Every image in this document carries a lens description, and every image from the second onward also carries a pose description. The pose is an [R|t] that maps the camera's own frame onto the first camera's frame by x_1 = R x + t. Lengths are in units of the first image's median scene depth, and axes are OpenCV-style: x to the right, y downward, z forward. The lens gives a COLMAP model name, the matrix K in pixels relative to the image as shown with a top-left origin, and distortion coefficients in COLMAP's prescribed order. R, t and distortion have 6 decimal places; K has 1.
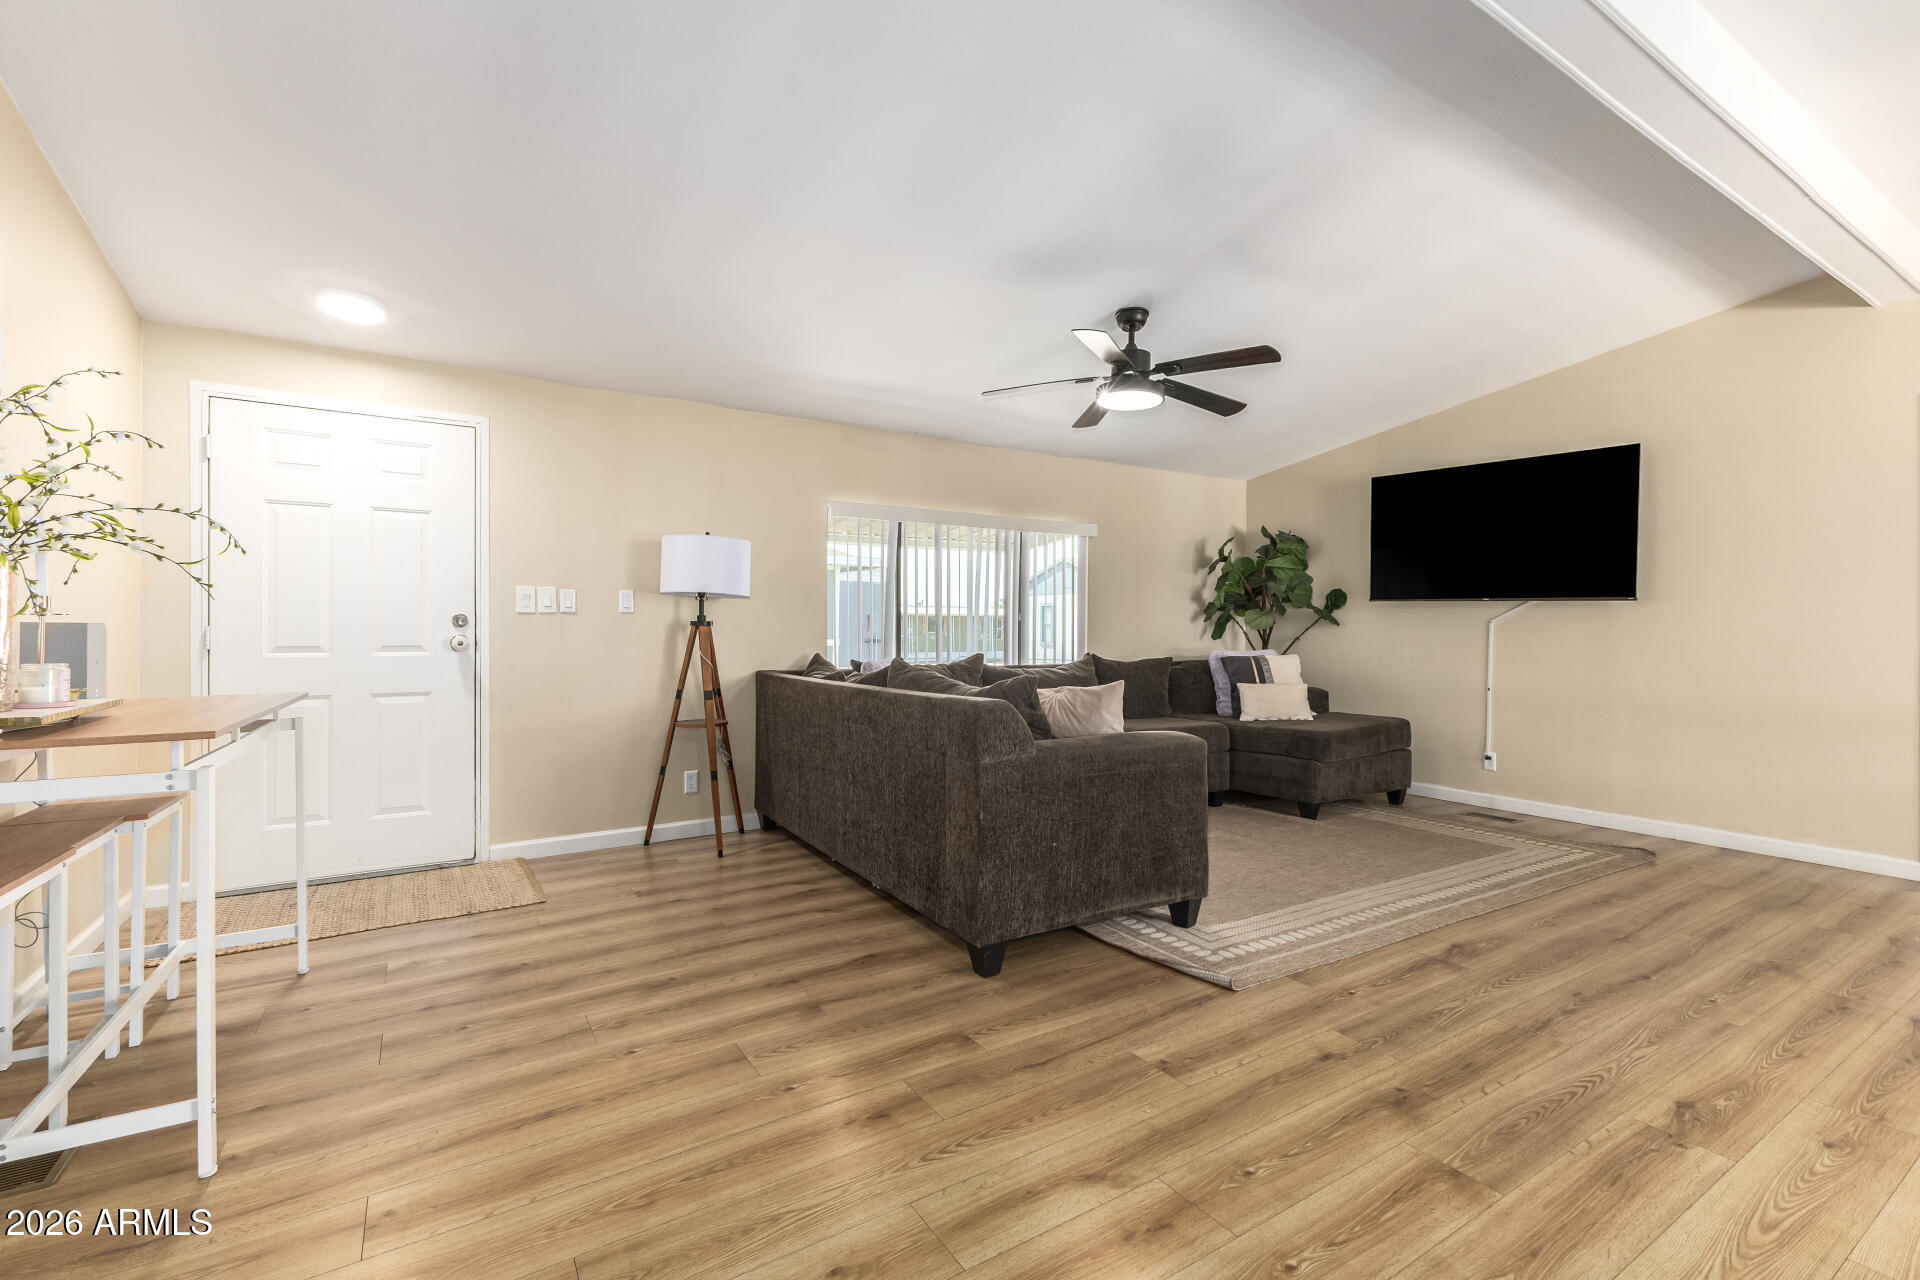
lens RADIAL K [[853.1, 0, 950.2], [0, 853.1, 627.7], [0, 0, 1]] dist [0.010617, 0.000107]
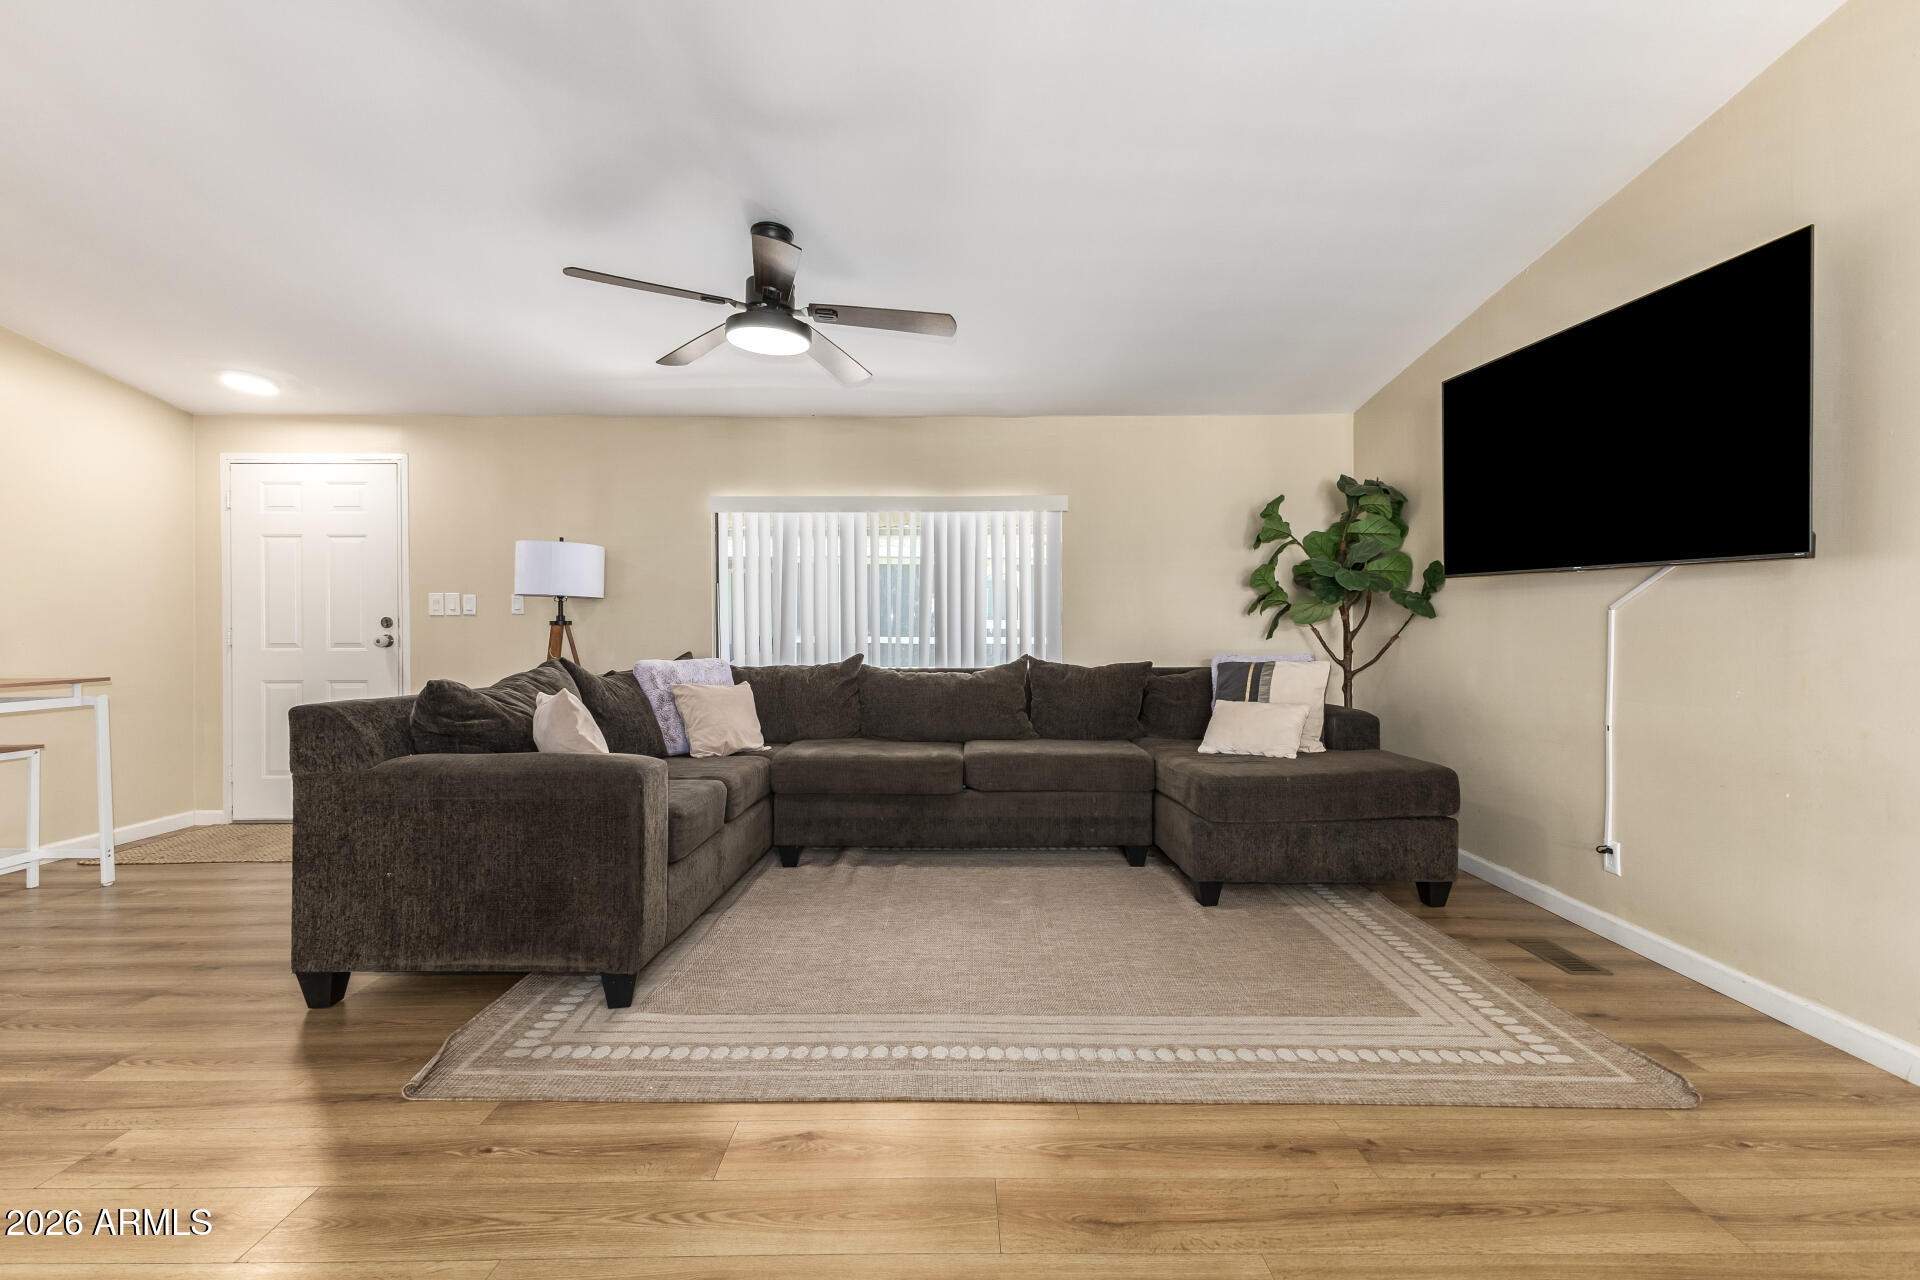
lens RADIAL K [[837.8, 0, 952.7], [0, 837.8, 632.2], [0, 0, 1]] dist [0.009610, 0.000088]
pose [[0.845943, -0.003052, -0.533264, 0.645373], [0.006541, 0.999968, 0.004655, 0.004282], [0.533232, -0.007426, 0.845936, 0.351773]]
